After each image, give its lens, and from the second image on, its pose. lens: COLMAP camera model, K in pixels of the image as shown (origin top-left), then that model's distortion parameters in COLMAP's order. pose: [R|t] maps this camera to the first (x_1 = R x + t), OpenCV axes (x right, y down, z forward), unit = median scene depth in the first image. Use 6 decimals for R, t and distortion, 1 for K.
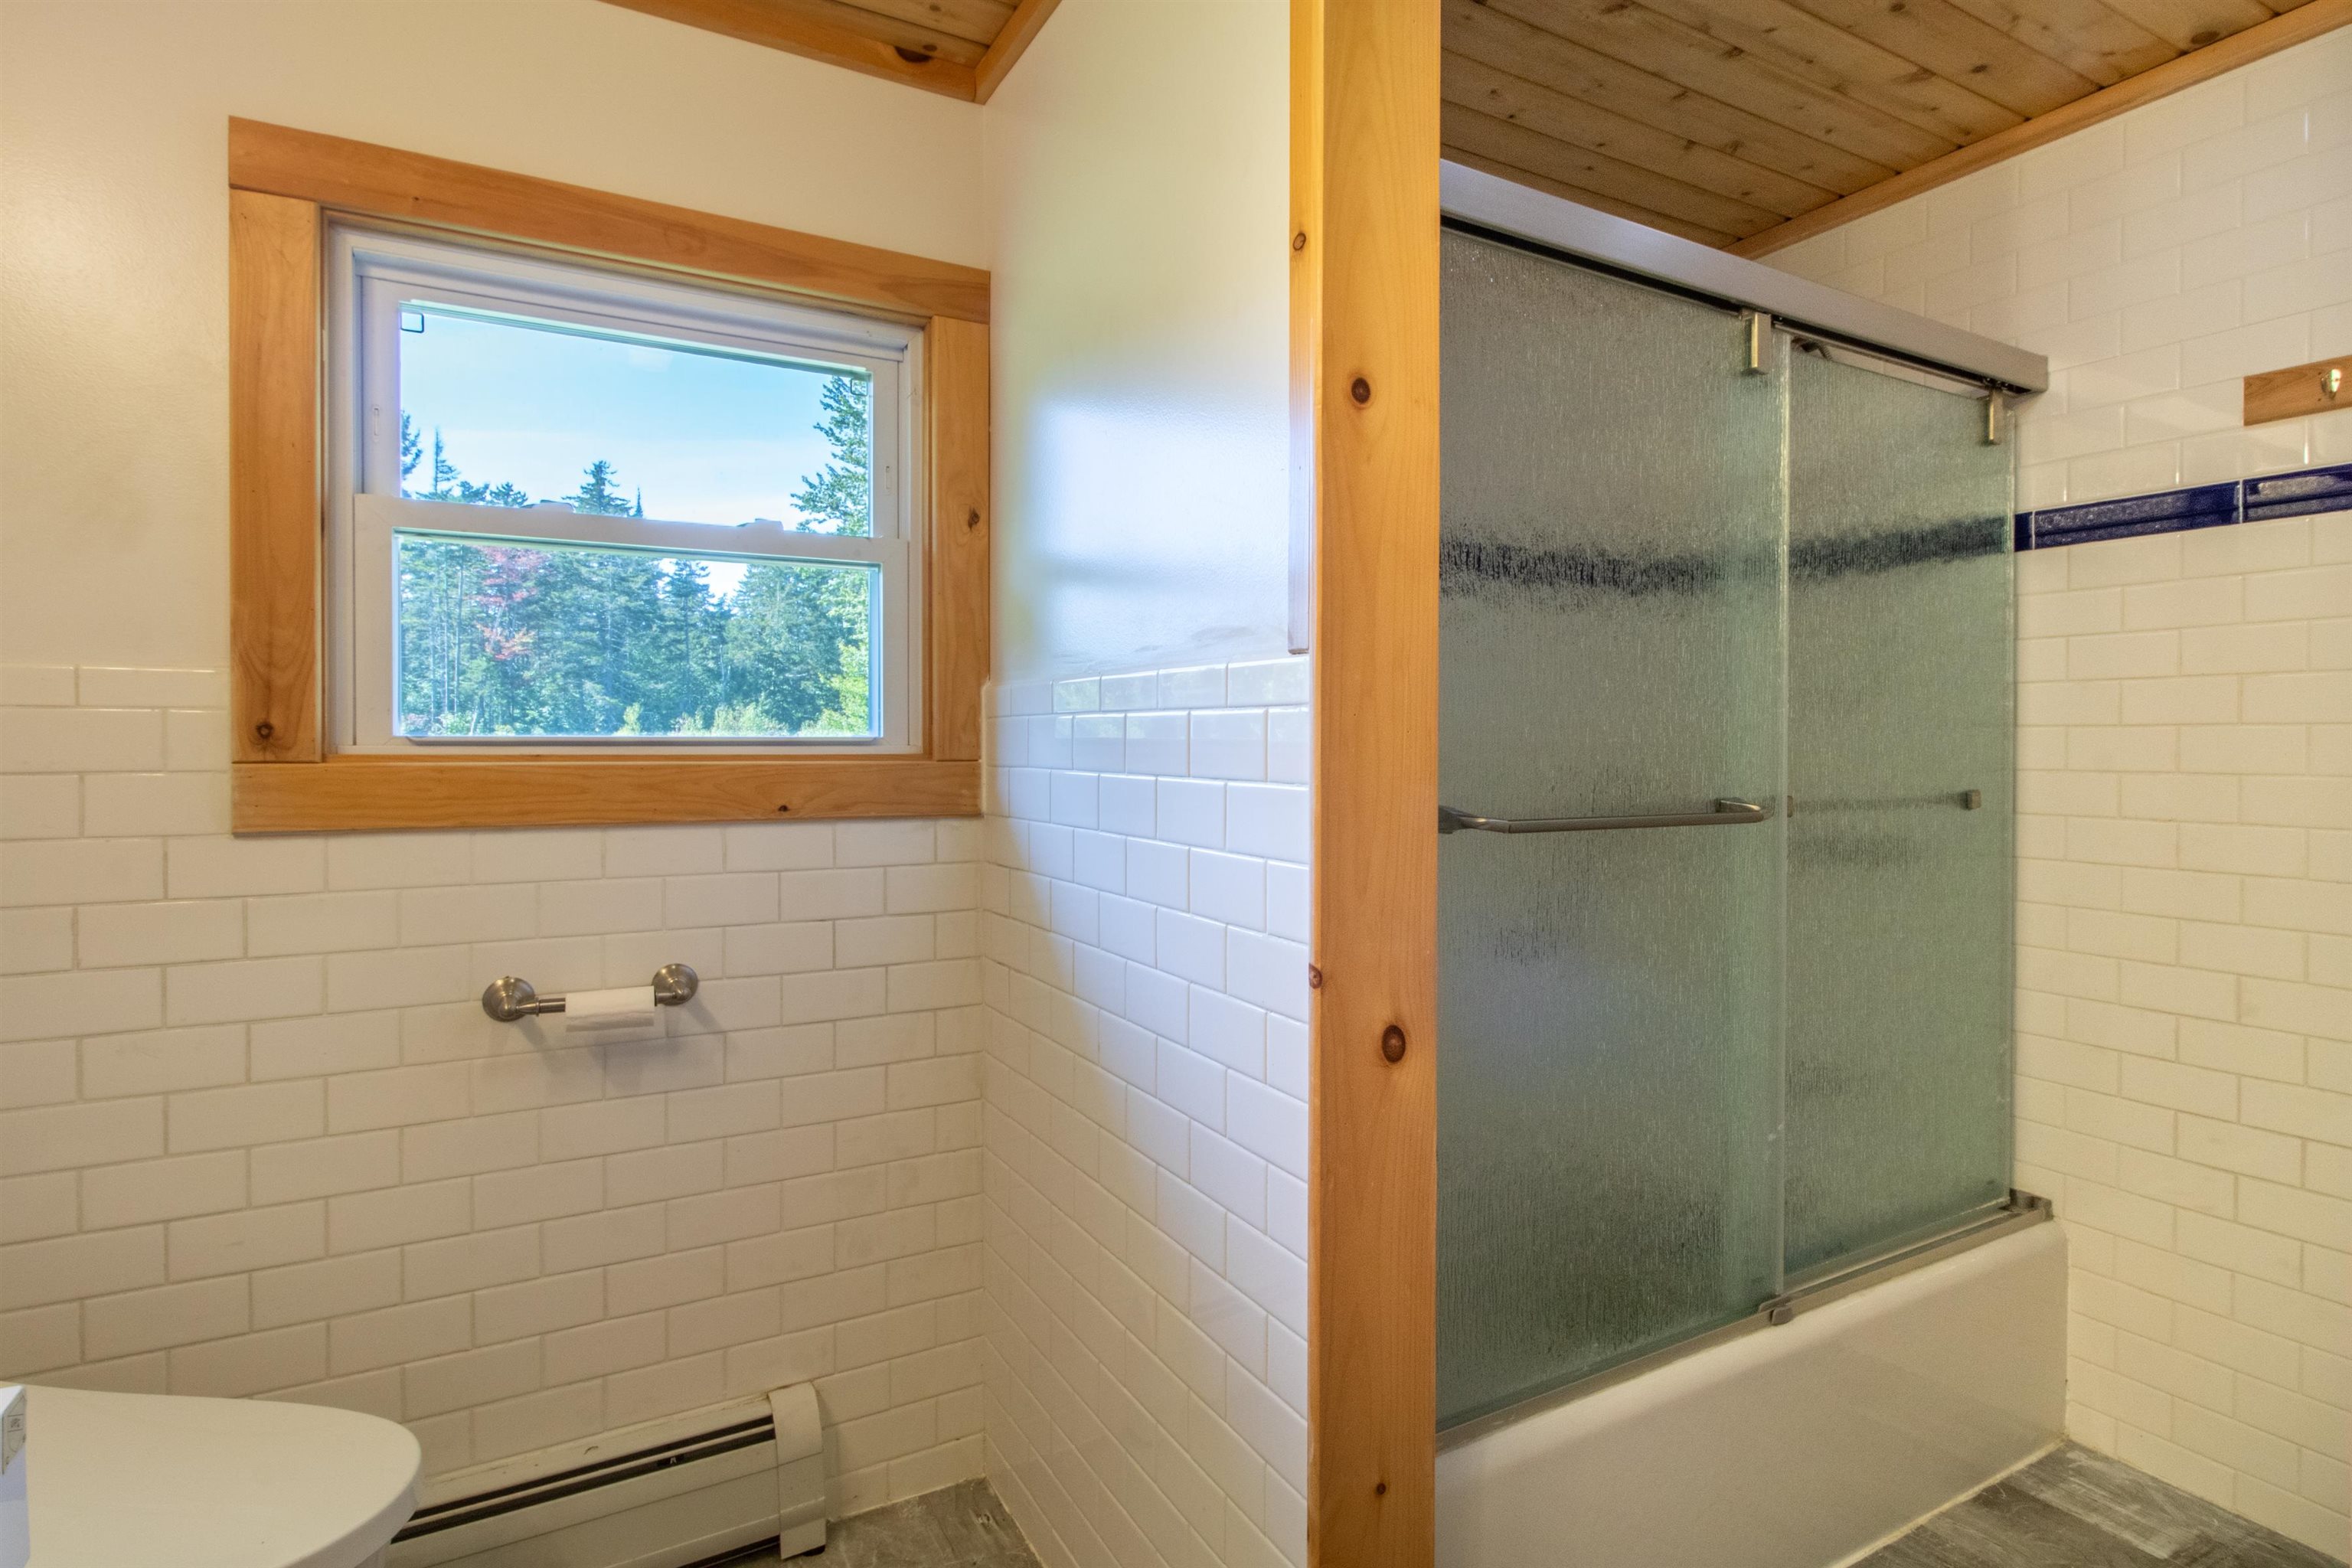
lens RADIAL K [[1103.0, 0, 1181.8], [0, 1103.0, 754.9], [0, 0, 1]] dist [0.000549, -0.000045]
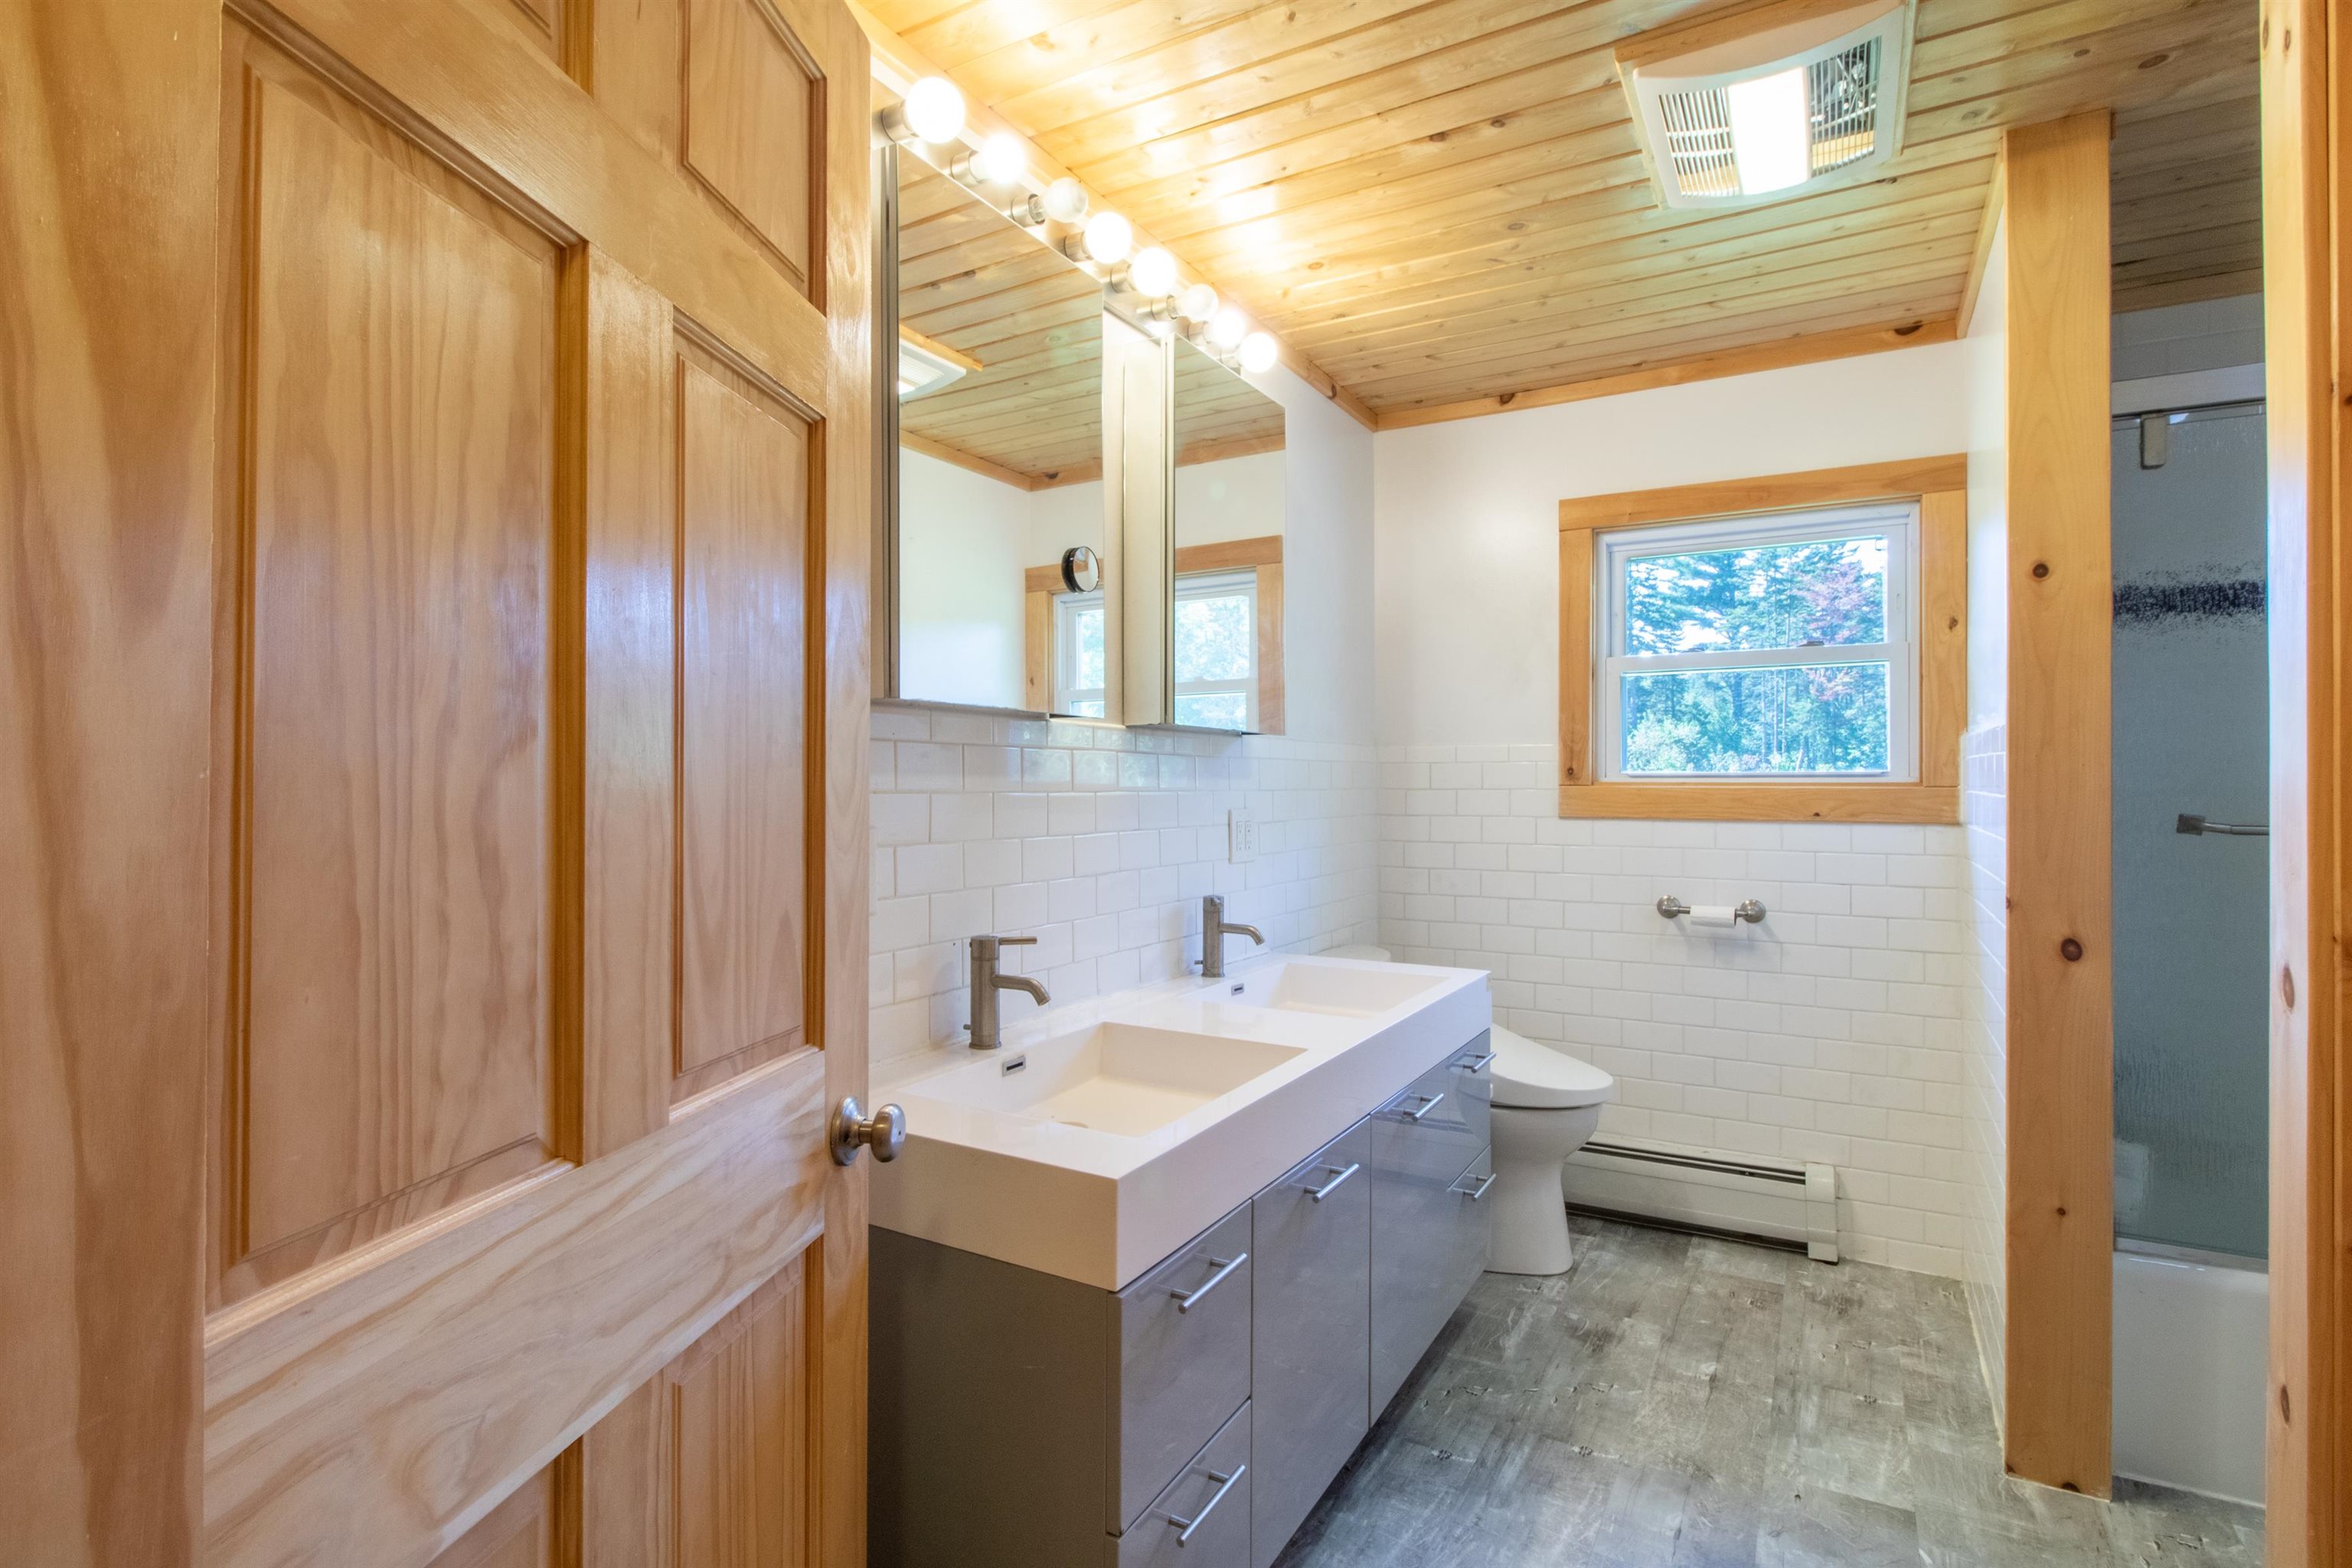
lens RADIAL K [[1137.5, 0, 1176.0], [0, 1137.5, 784.0], [0, 0, 1]] dist [-0.002803, -0.001911]
pose [[0.471141, 0.001487, -0.882057, 0.689738], [-0.009589, 0.999948, -0.003436, 0.017317], [0.882006, 0.010077, 0.471131, -0.658728]]
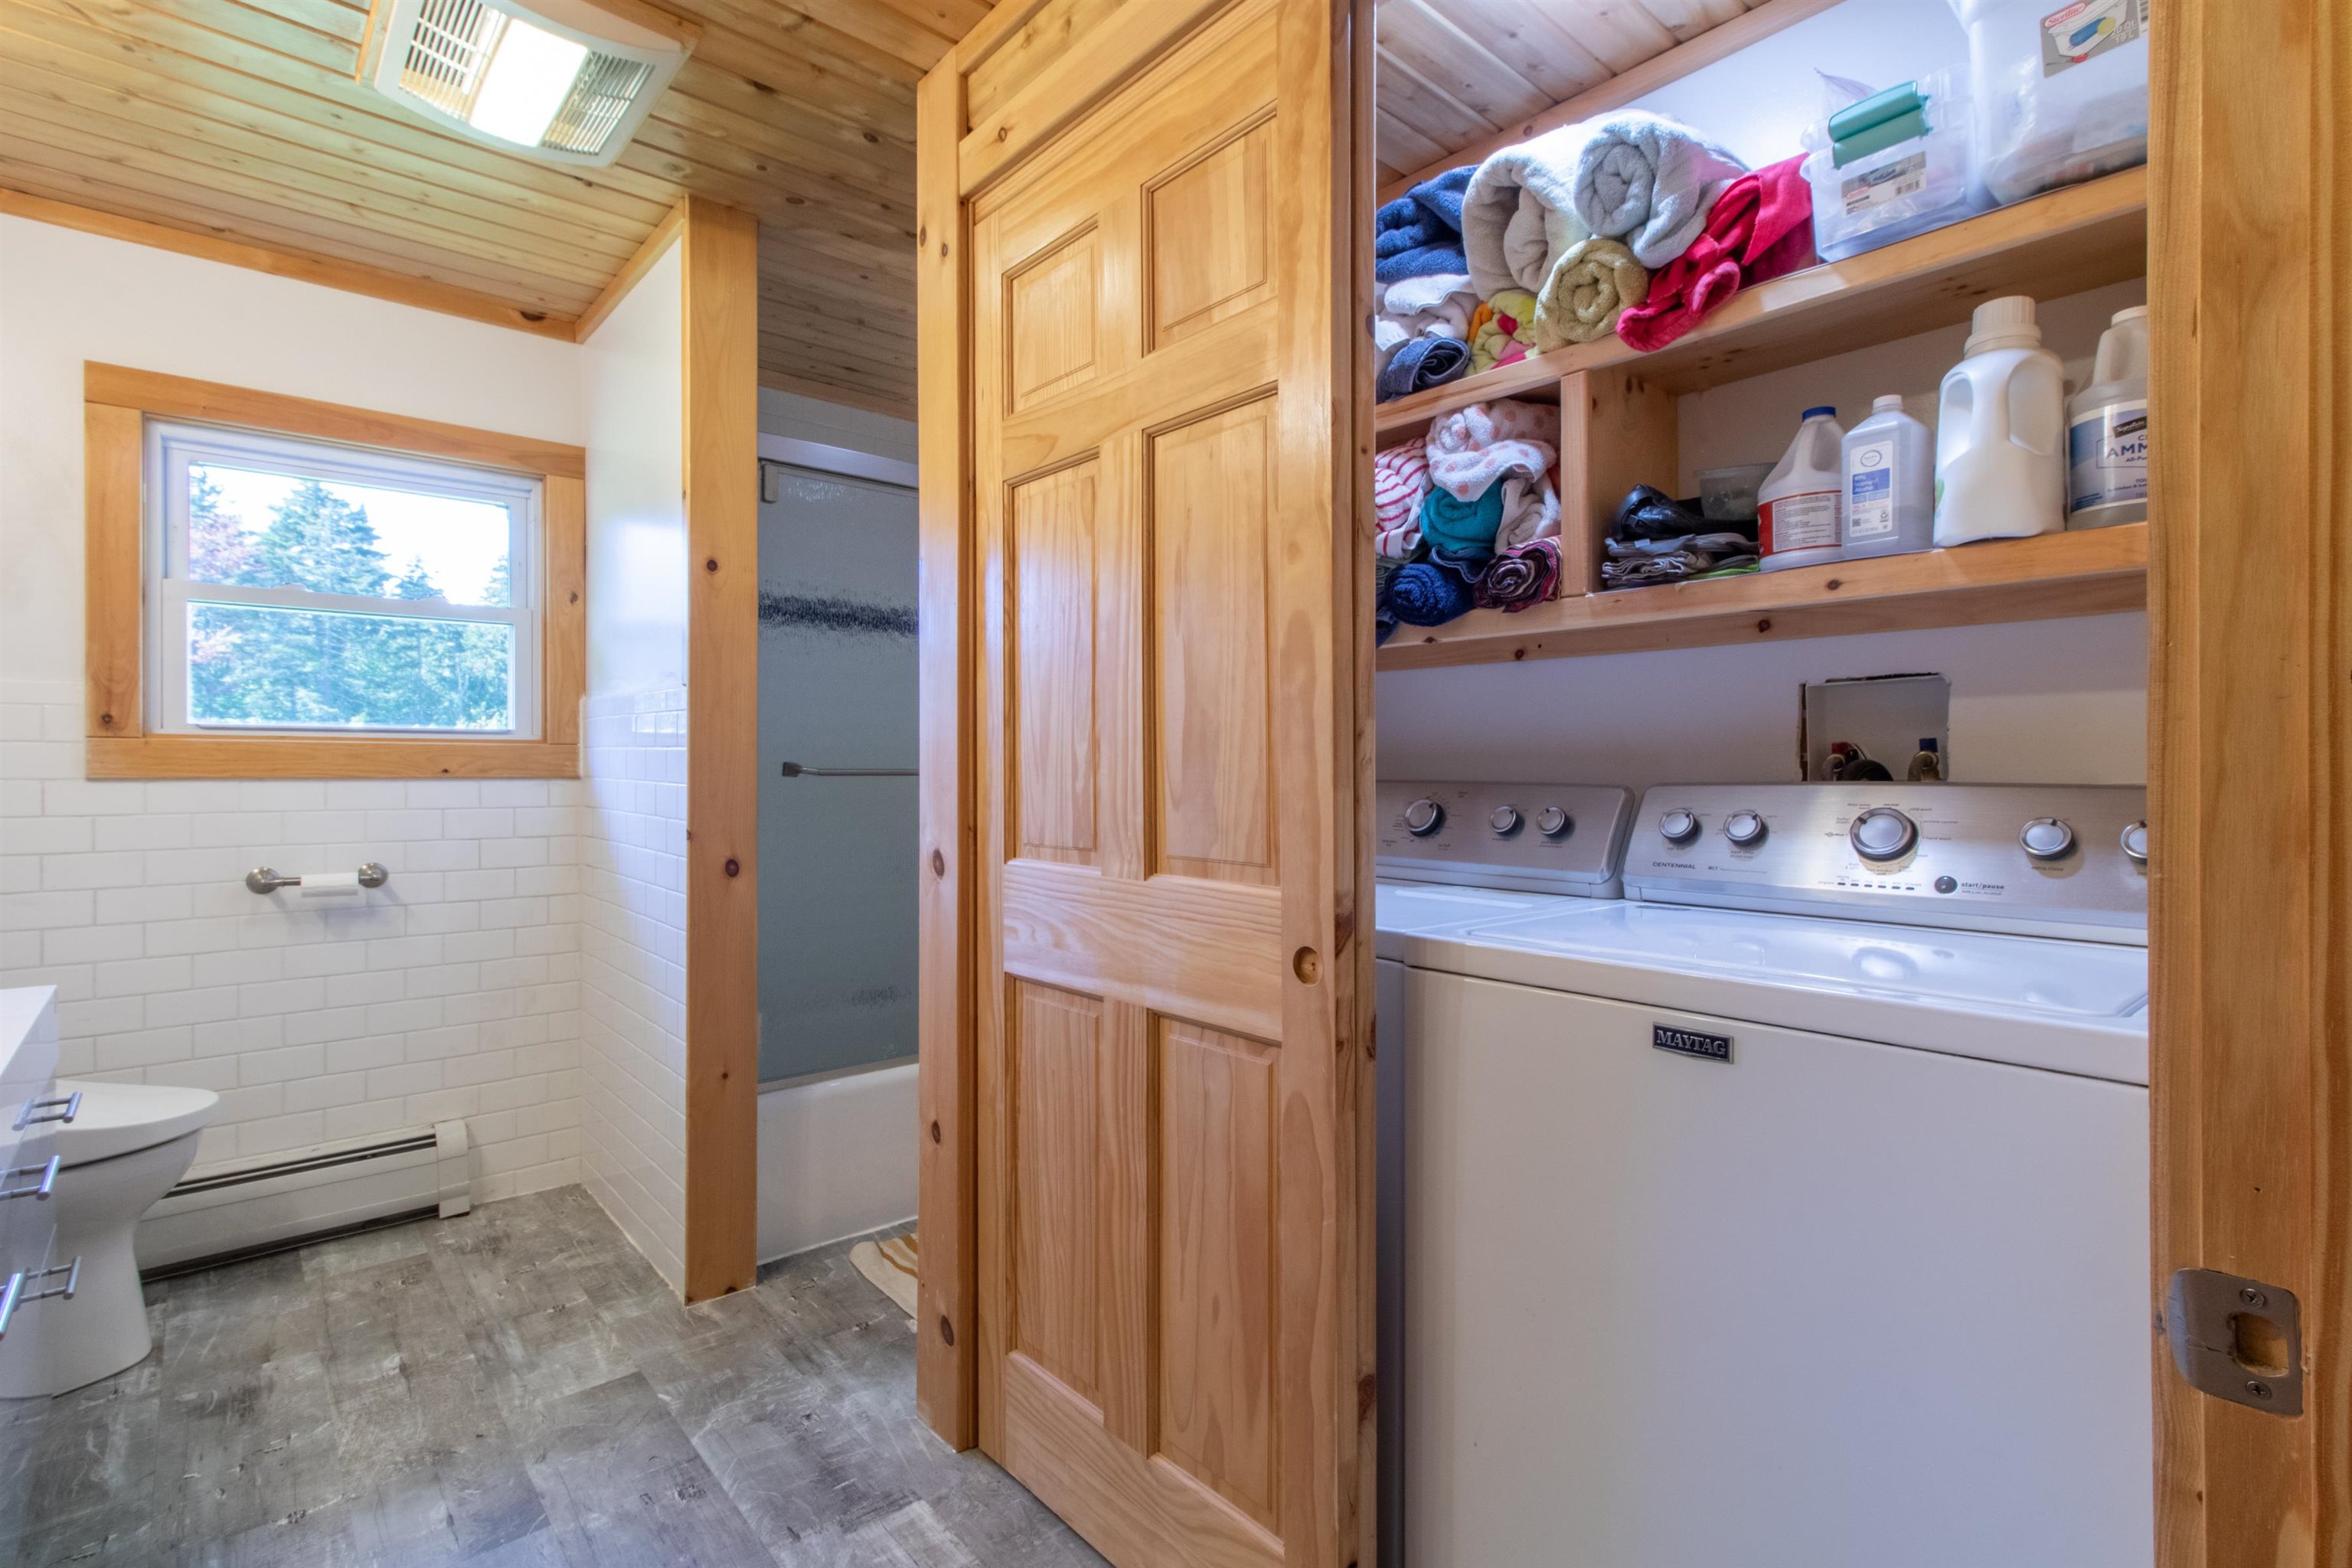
lens RADIAL K [[1126.5, 0, 1142.0], [0, 1126.5, 775.7], [0, 0, 1]] dist [0.011648, 0.000337]
pose [[0.989538, 0.004006, 0.144214, 0.425243], [-0.004149, 0.999991, 0.000695, 0.049450], [-0.144210, -0.001286, 0.989546, -0.826241]]
